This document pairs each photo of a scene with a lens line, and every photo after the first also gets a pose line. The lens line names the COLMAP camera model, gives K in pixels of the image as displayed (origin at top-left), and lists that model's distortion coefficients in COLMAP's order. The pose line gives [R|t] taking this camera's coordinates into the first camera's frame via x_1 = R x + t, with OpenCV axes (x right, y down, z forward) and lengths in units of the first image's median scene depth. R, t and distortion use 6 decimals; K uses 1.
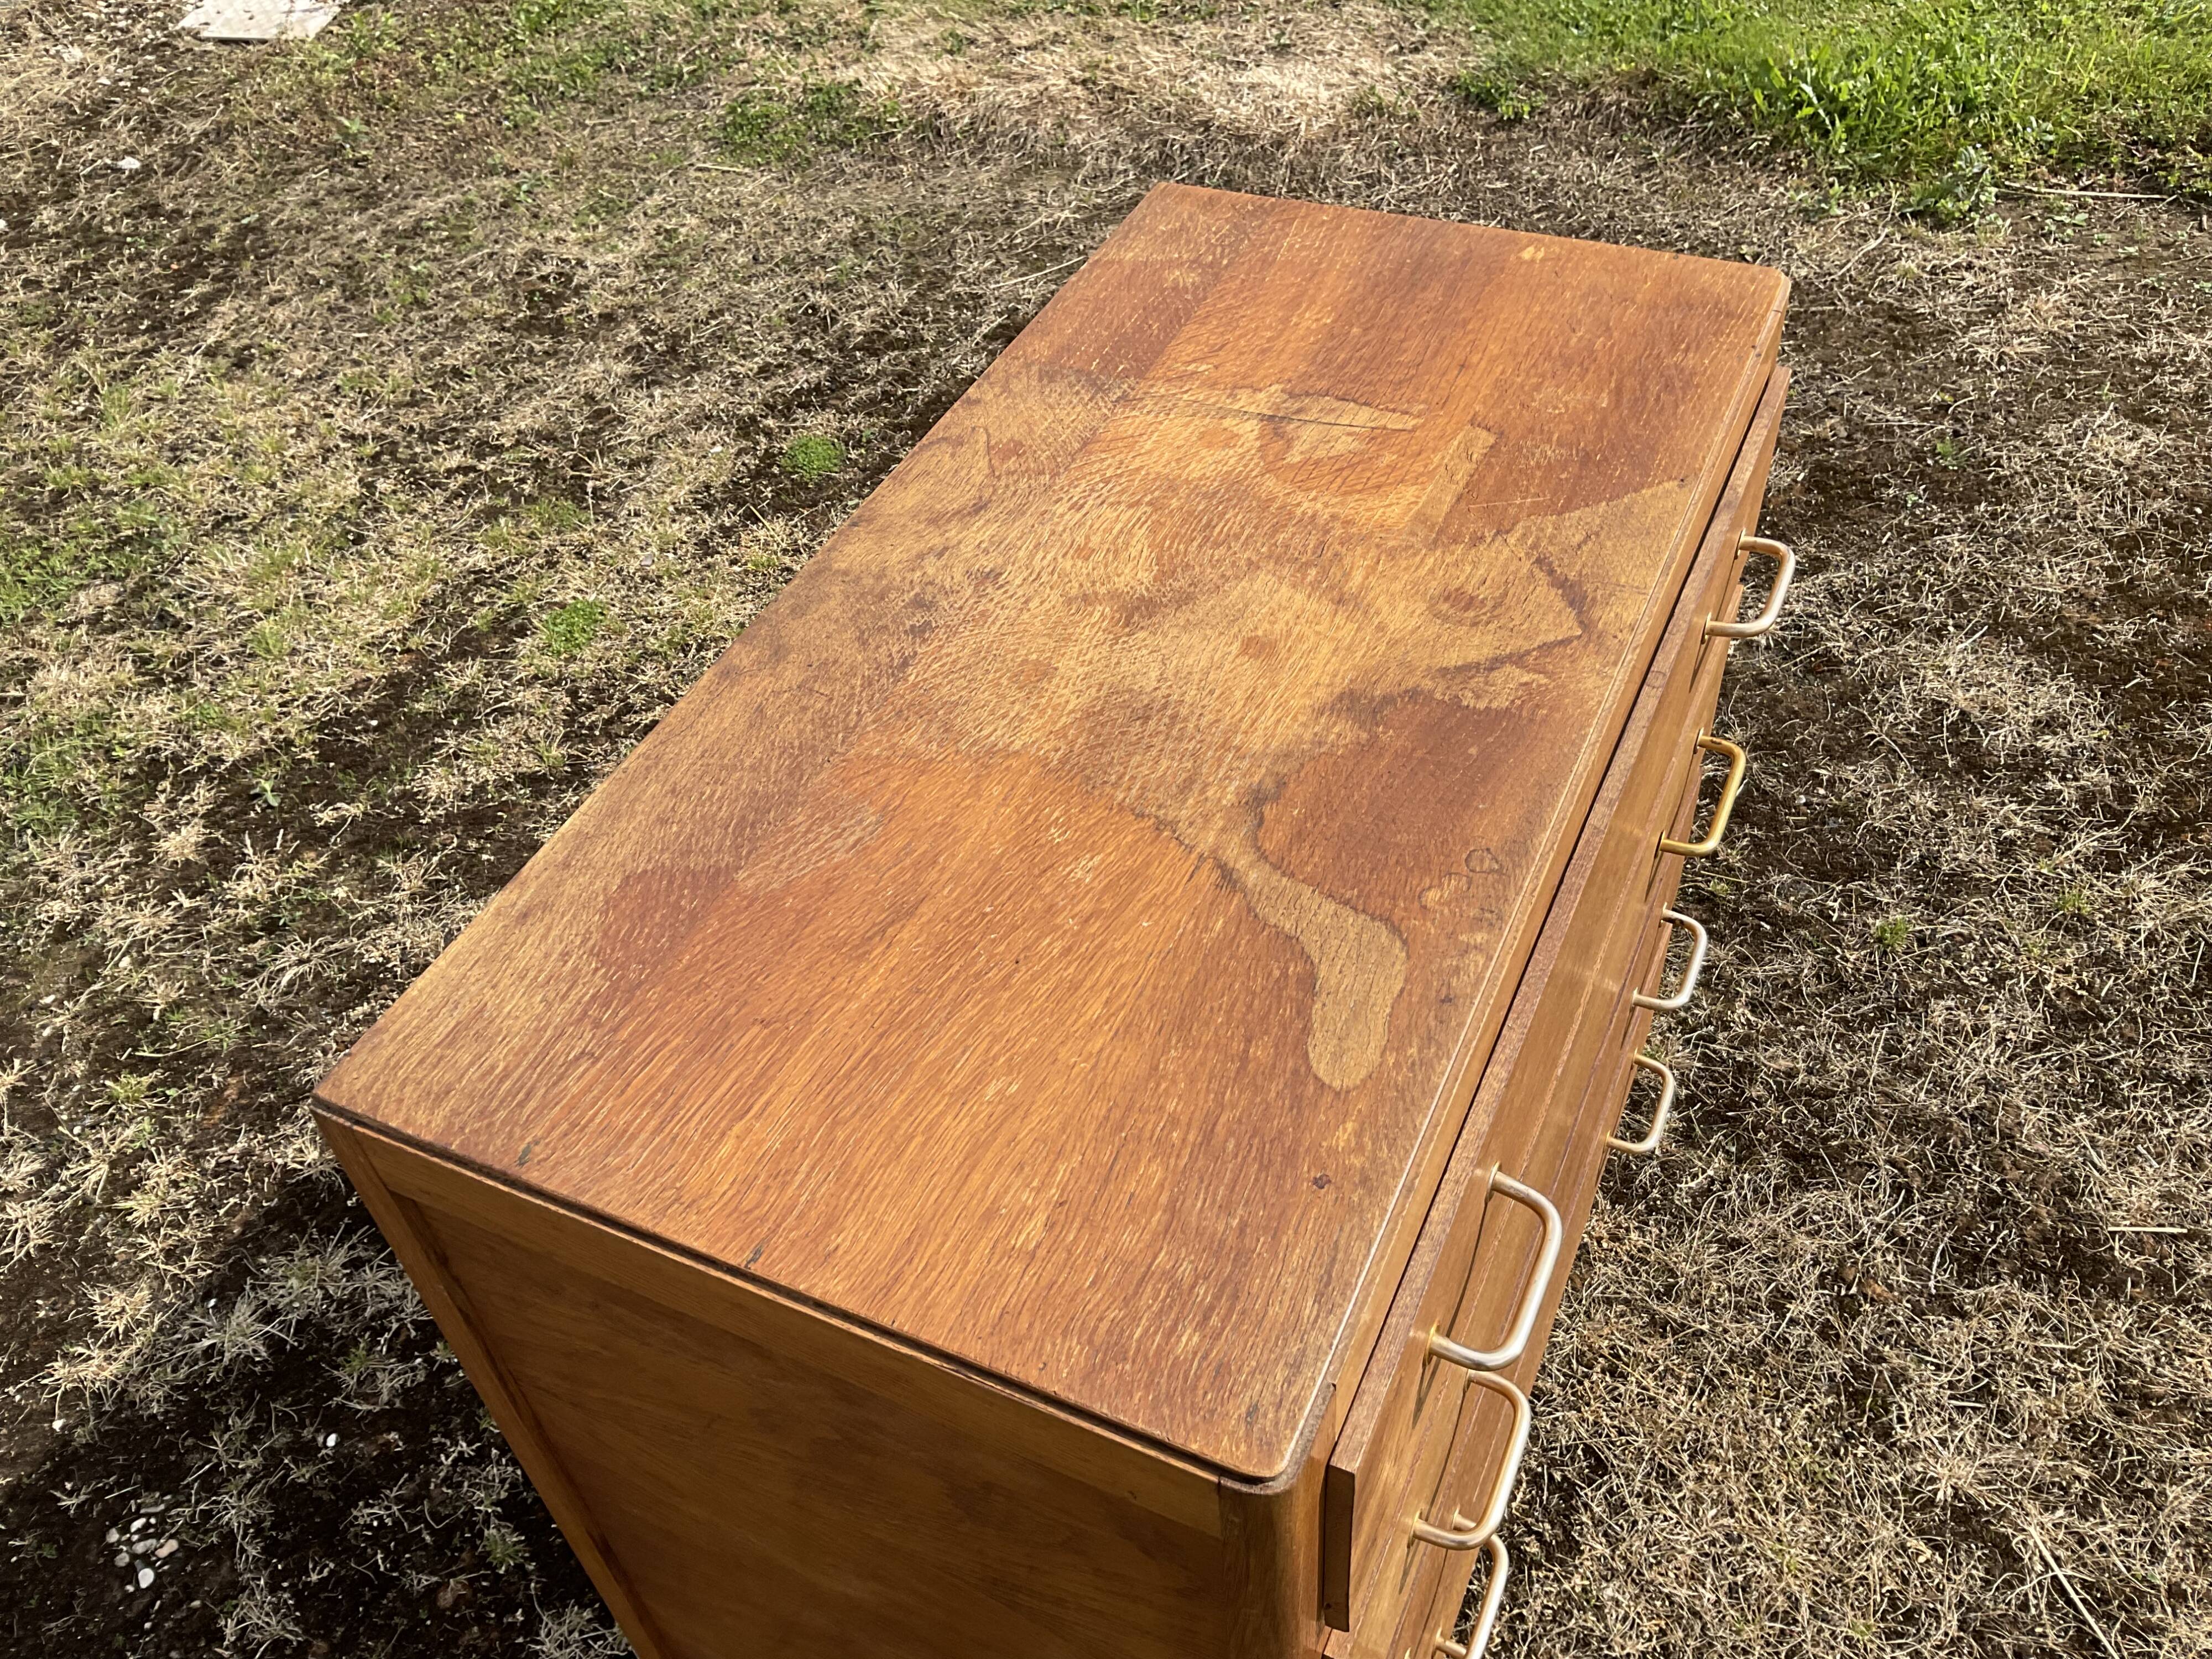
lens RADIAL K [[1841.9, 0, 1104.6], [0, 1841.9, 824.9], [0, 0, 1]] dist [0.069023, -0.145148]
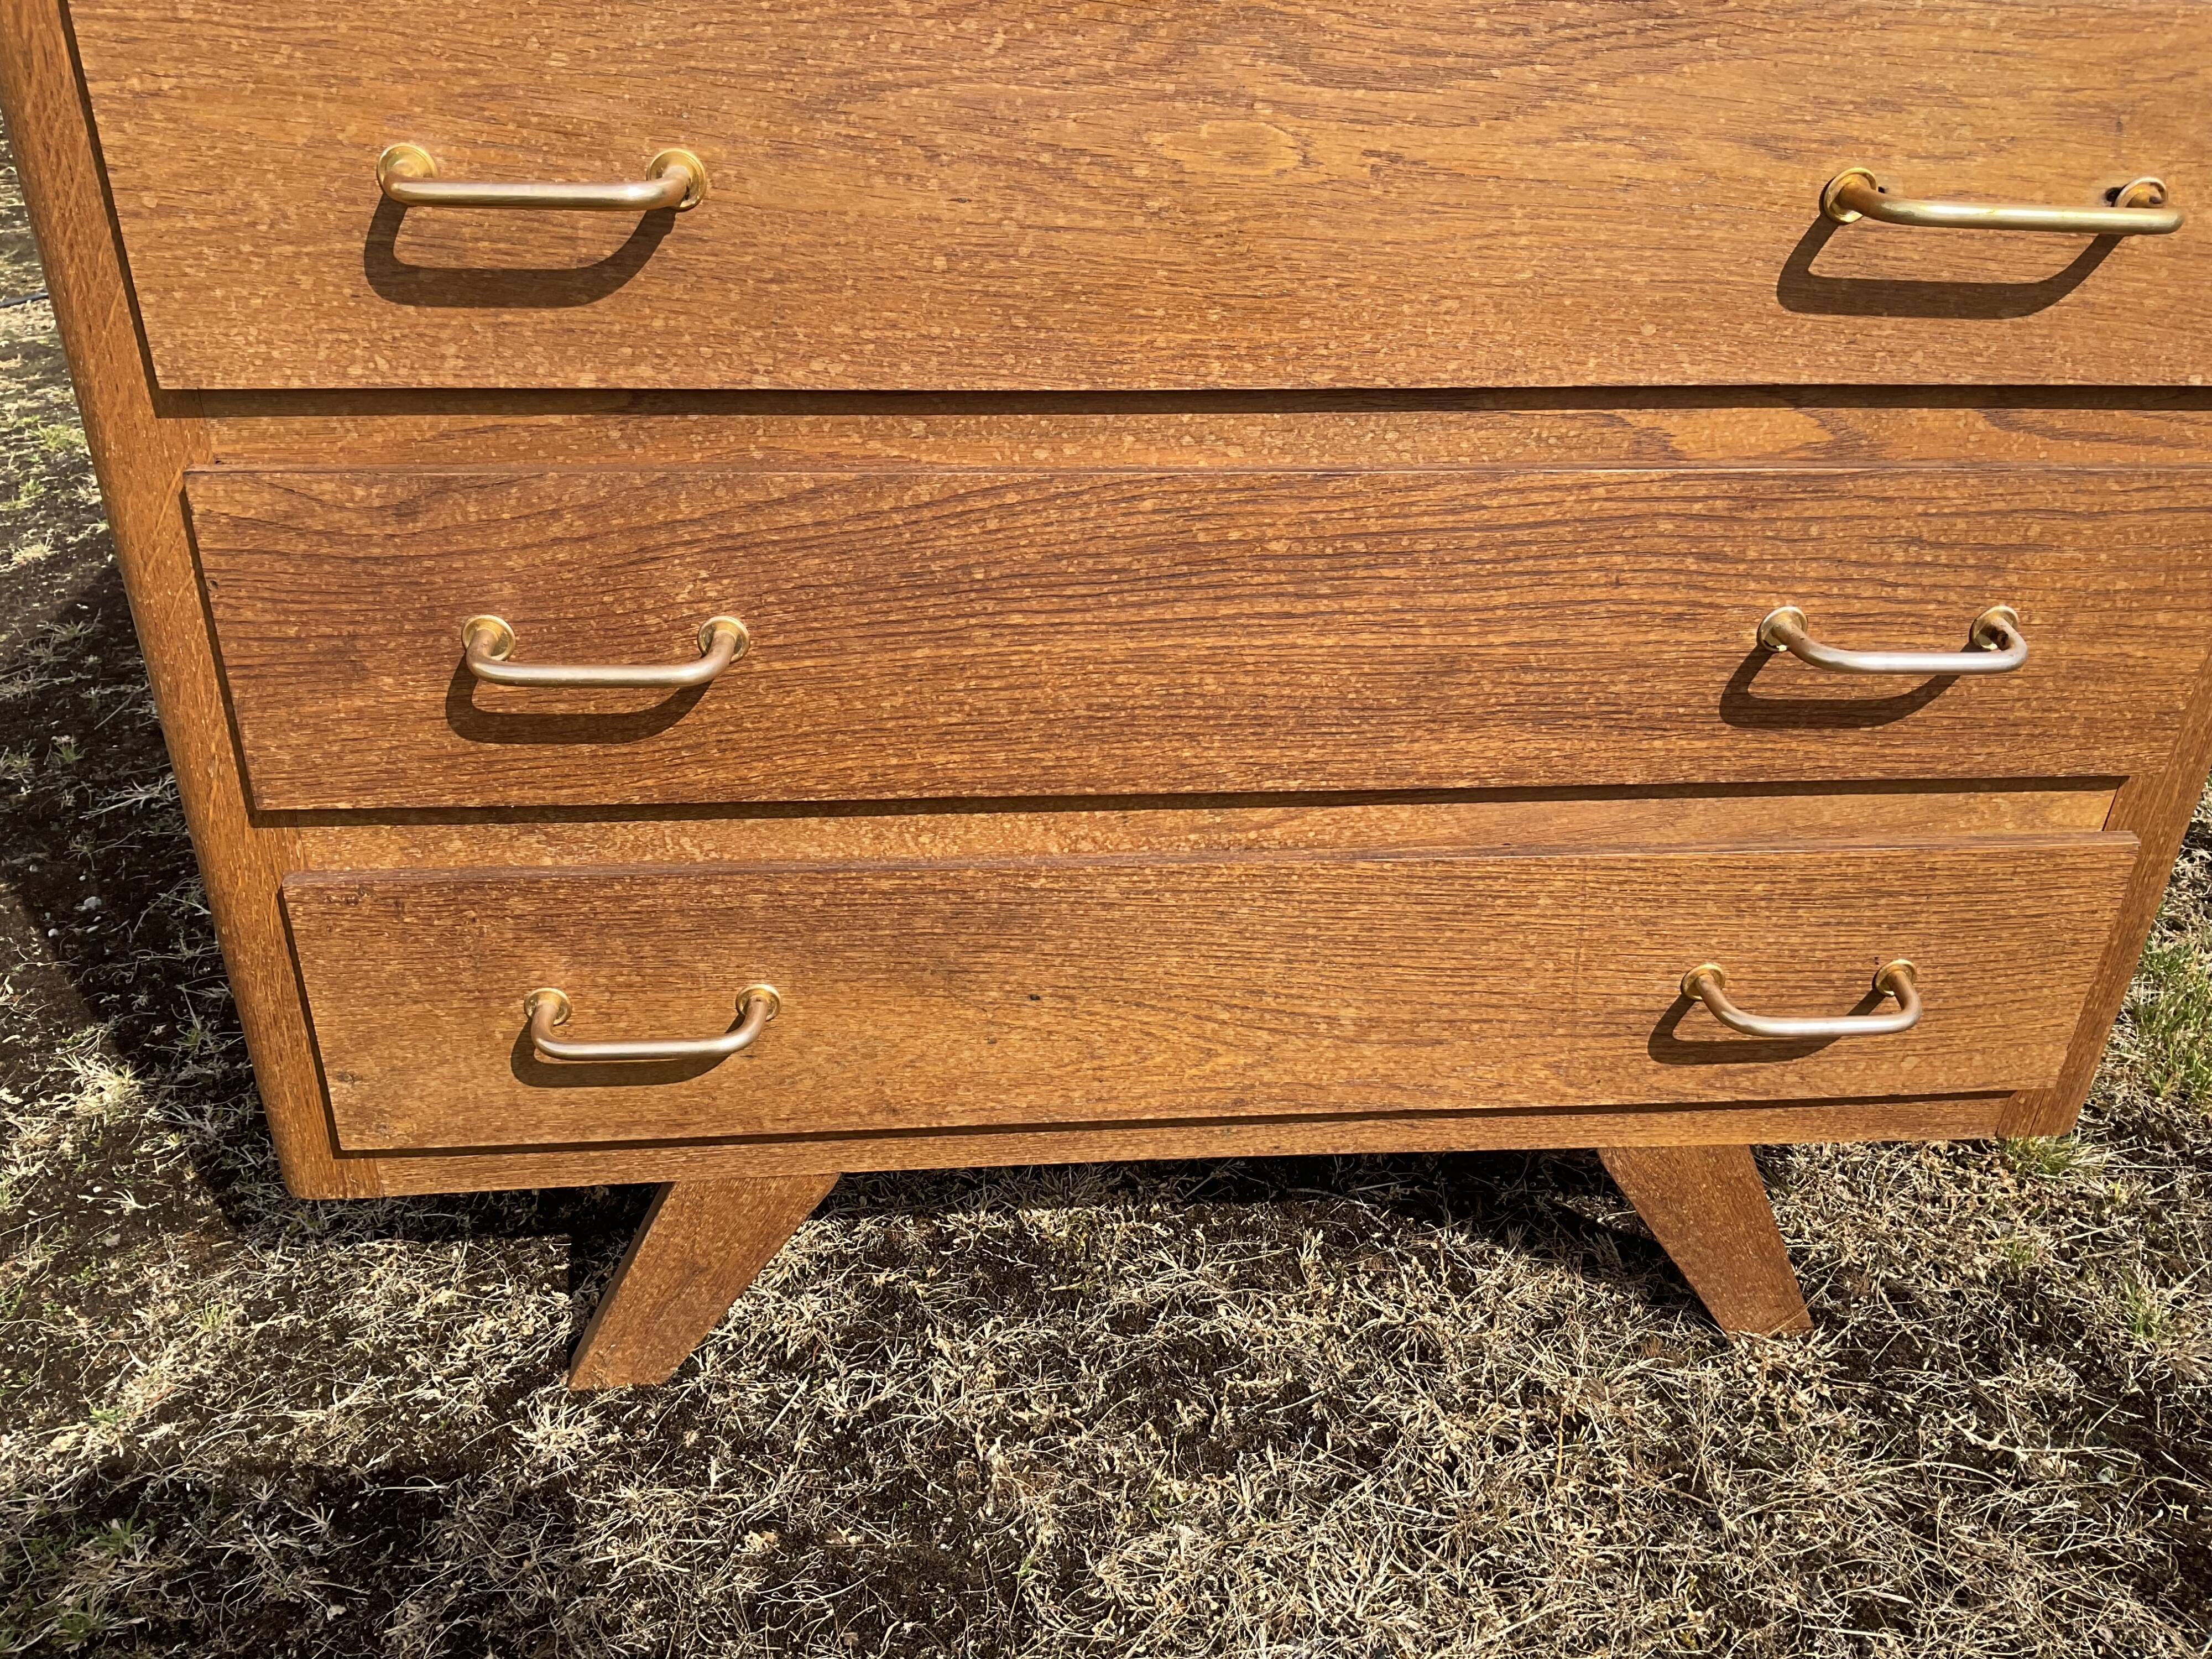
lens RADIAL K [[1841.9, 0, 1091.3], [0, 1841.9, 836.3], [0, 0, 1]] dist [0.069023, -0.145148]
pose [[0.493515, 0.514615, -0.701152, 0.435576], [-0.648921, 0.754633, 0.097117, 0.159813], [0.579090, 0.407063, 0.706367, 0.364324]]
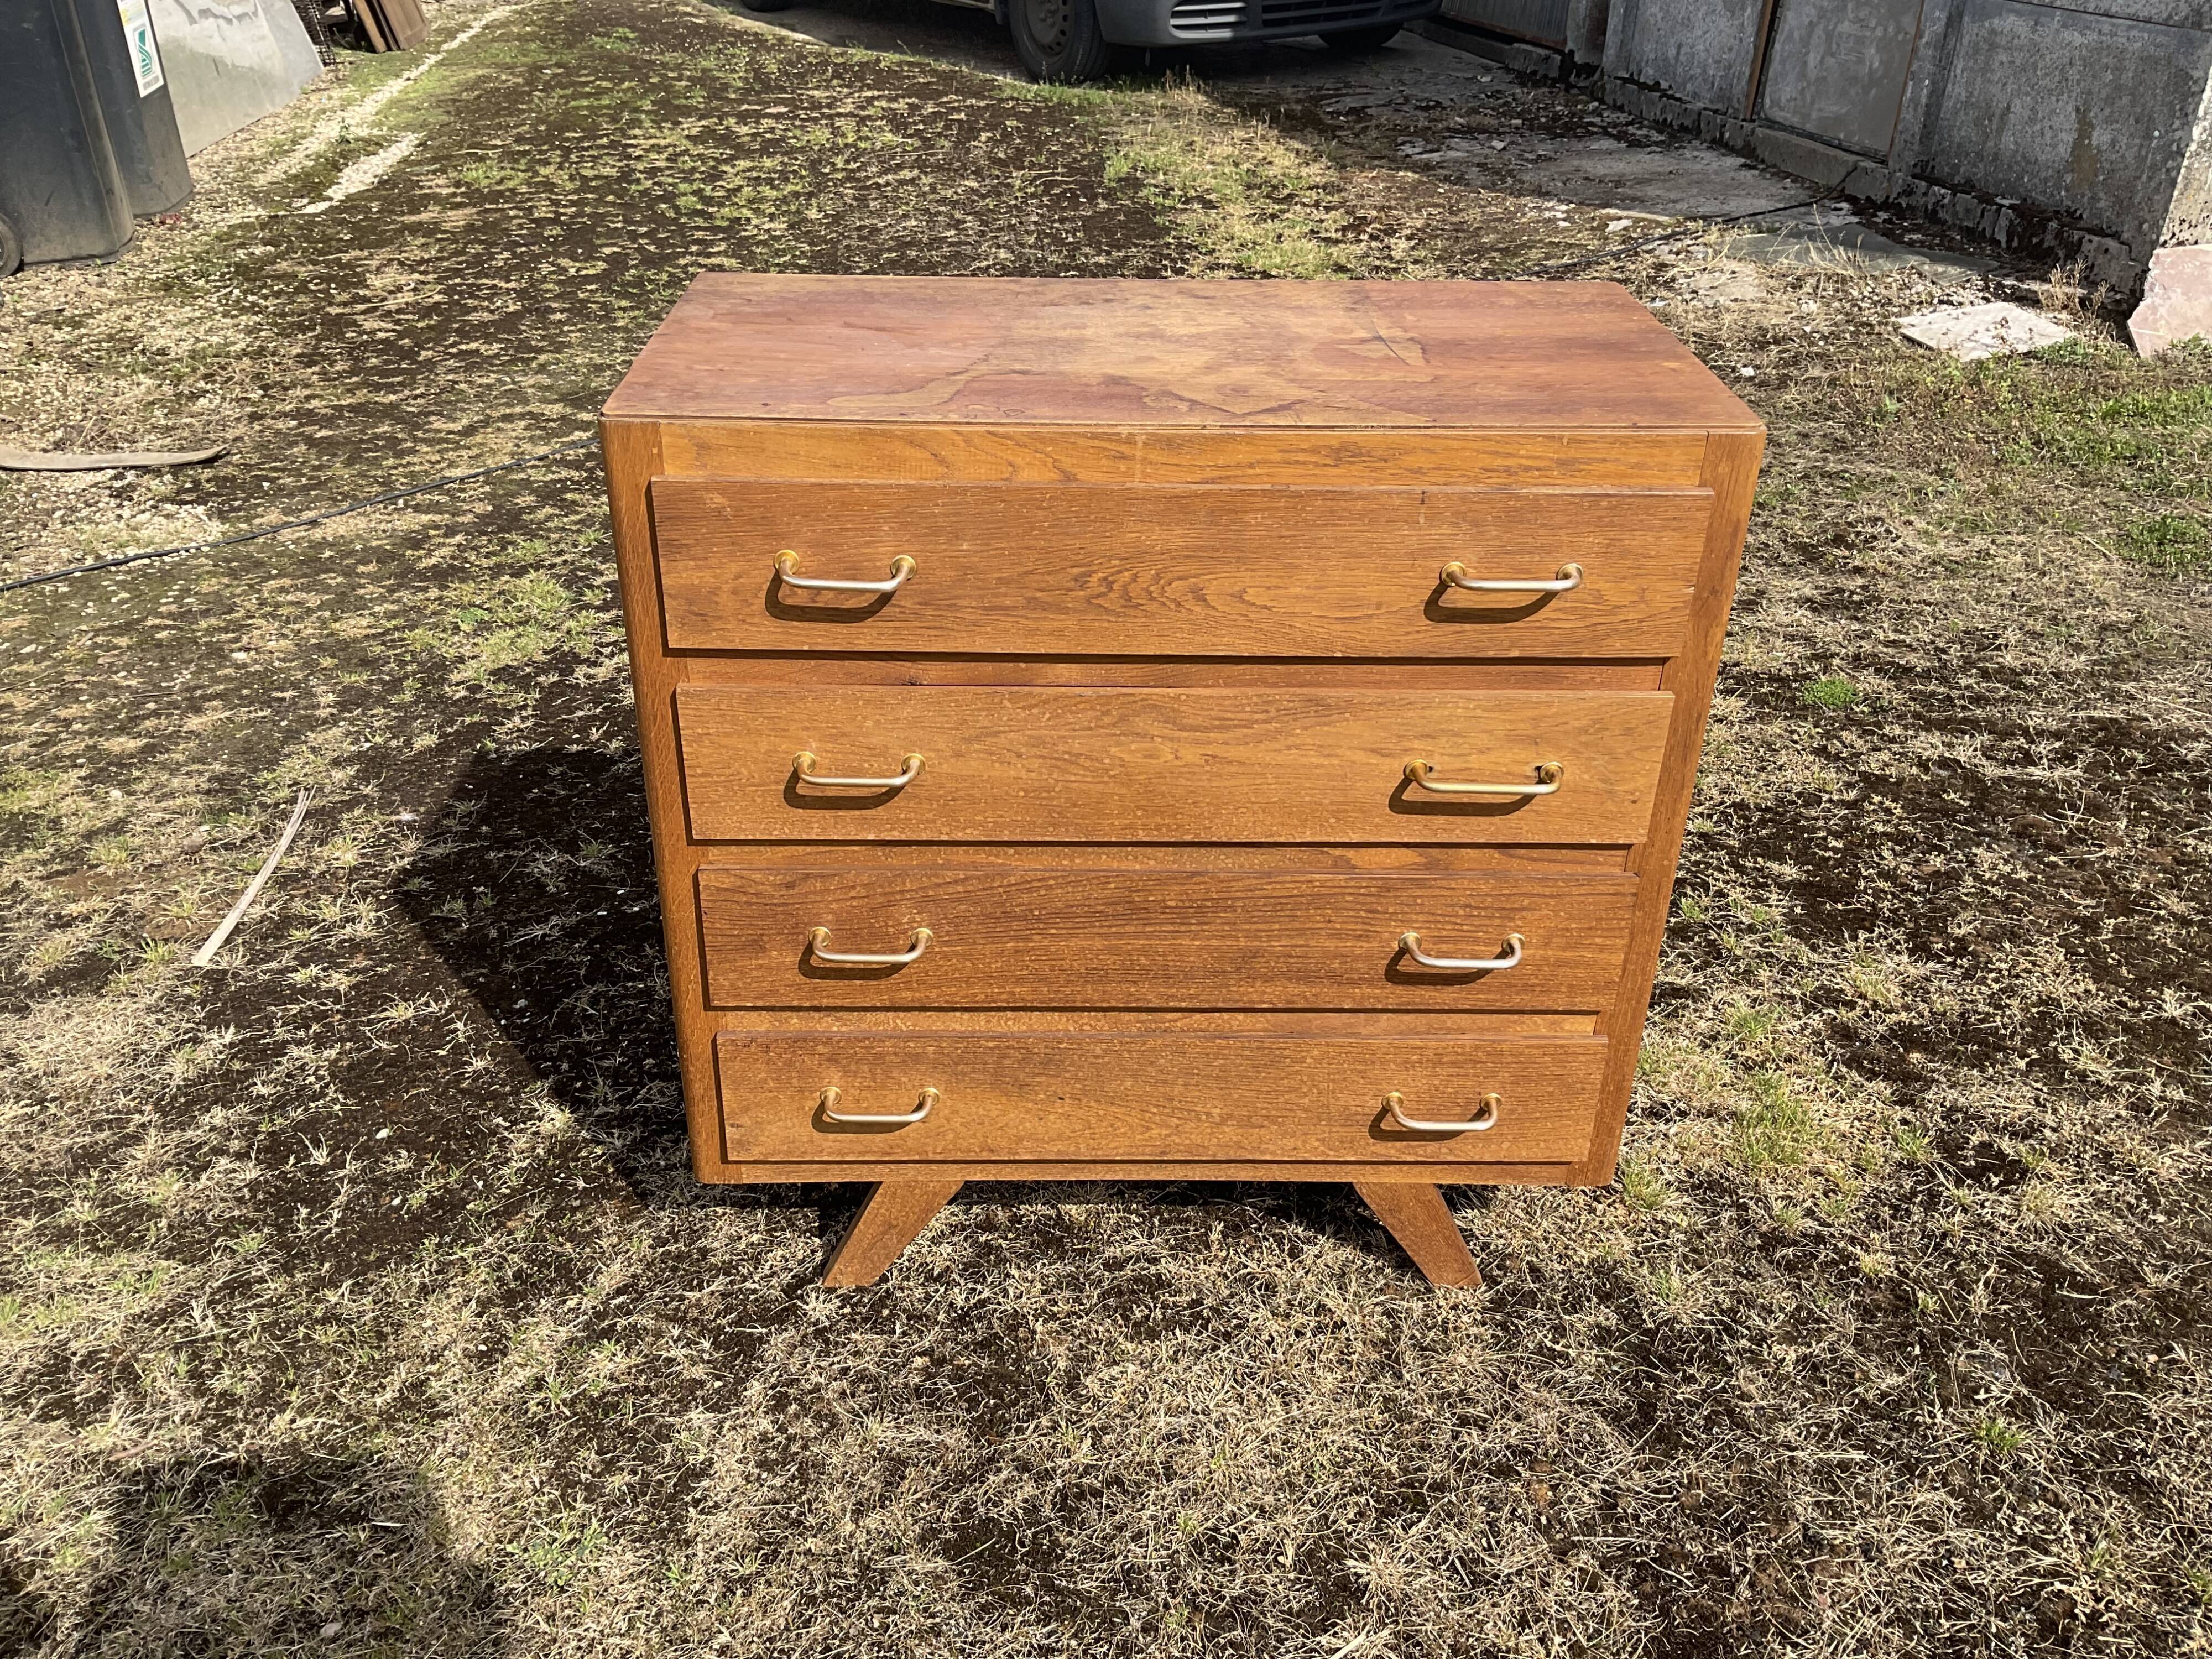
lens RADIAL K [[1841.9, 0, 1087.8], [0, 1841.9, 823.0], [0, 0, 1]] dist [0.069023, -0.145148]
pose [[0.434474, 0.514765, -0.739087, 0.744123], [-0.661545, 0.739247, 0.125985, 0.018282], [0.611220, 0.434202, 0.661724, 0.034069]]
